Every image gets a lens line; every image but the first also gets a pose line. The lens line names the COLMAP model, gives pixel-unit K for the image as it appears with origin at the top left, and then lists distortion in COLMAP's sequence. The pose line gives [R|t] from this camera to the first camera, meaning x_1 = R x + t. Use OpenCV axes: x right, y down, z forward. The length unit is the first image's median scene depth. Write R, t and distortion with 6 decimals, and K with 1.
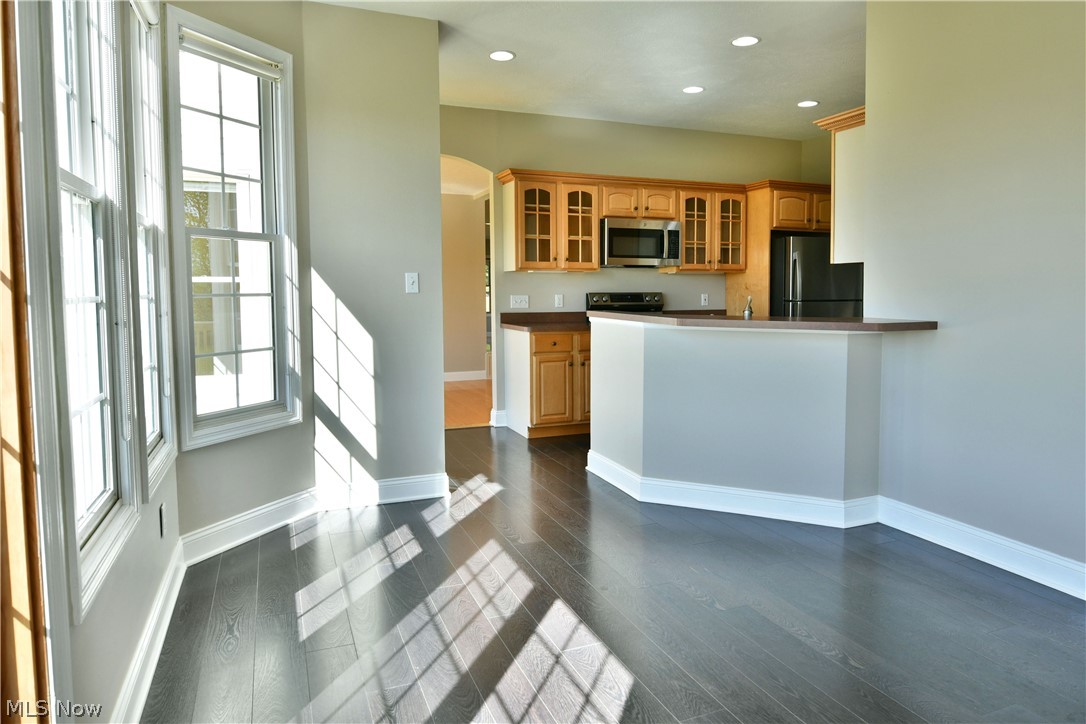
lens RADIAL K [[669.1, 0, 542.7], [0, 669.1, 358.8], [0, 0, 1]] dist [-0.004898, -0.008935]
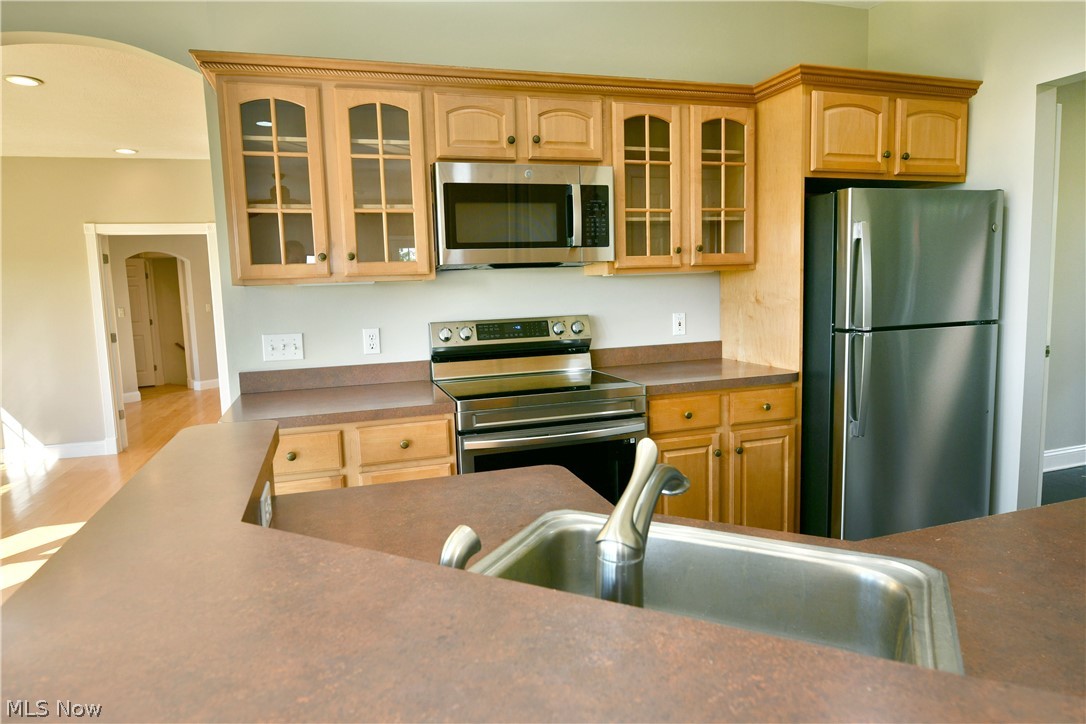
lens RADIAL K [[669.1, 0, 558.8], [0, 669.1, 408.6], [0, 0, 1]] dist [-0.004898, -0.008935]
pose [[0.998704, -0.023814, -0.044989, 0.183775], [0.027602, 0.995953, 0.085534, -0.074935], [0.042770, -0.086665, 0.995319, 0.505851]]
